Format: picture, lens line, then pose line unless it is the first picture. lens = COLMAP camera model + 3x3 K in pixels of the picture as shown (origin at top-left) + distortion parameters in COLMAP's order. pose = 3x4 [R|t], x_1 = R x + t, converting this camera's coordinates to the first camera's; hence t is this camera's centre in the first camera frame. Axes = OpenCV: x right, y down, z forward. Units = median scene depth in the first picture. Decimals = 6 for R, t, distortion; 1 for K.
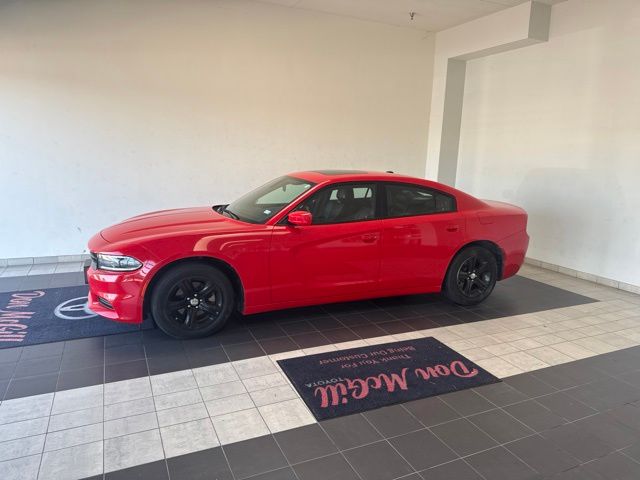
lens RADIAL K [[455.2, 0, 320.0], [0, 455.2, 240.0], [0, 0, 1]] dist [0.067907, -0.102487]
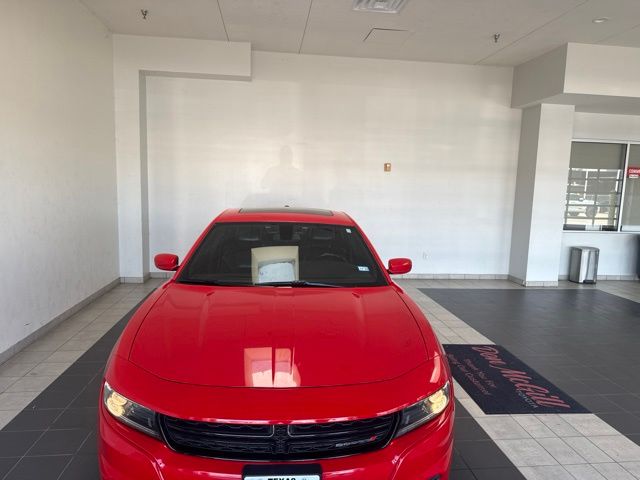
lens RADIAL K [[461.1, 0, 320.0], [0, 461.1, 240.0], [0, 0, 1]] dist [0.014727, 0.003645]
pose [[0.297534, -0.149366, 0.942955, -0.982431], [0.159690, 0.981557, 0.105093, -0.237654], [-0.941261, 0.119312, 0.315899, 0.891913]]
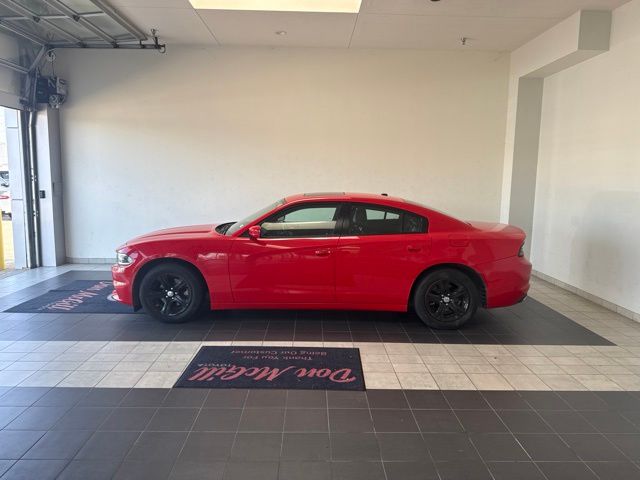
lens RADIAL K [[455.2, 0, 320.0], [0, 455.2, 240.0], [0, 0, 1]] dist [0.067907, -0.102487]
pose [[0.915753, 0.039005, -0.399845, 0.605382], [-0.064344, 0.996667, -0.050139, 0.023491], [0.396557, 0.071643, 0.915210, -0.008924]]
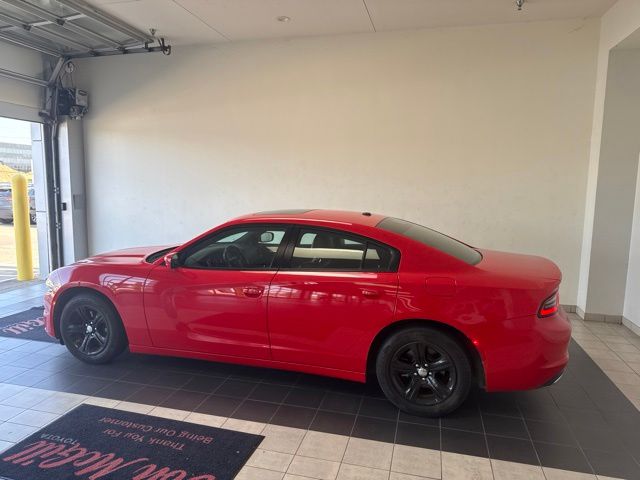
lens RADIAL K [[461.2, 0, 309.2], [0, 461.2, 242.5], [0, 0, 1]] dist [-0.003405, -0.005993]
pose [[0.769294, 0.059676, -0.636102, 0.792141], [-0.109514, 0.993209, -0.039267, -0.079568], [0.629439, 0.099870, 0.770605, 0.473133]]
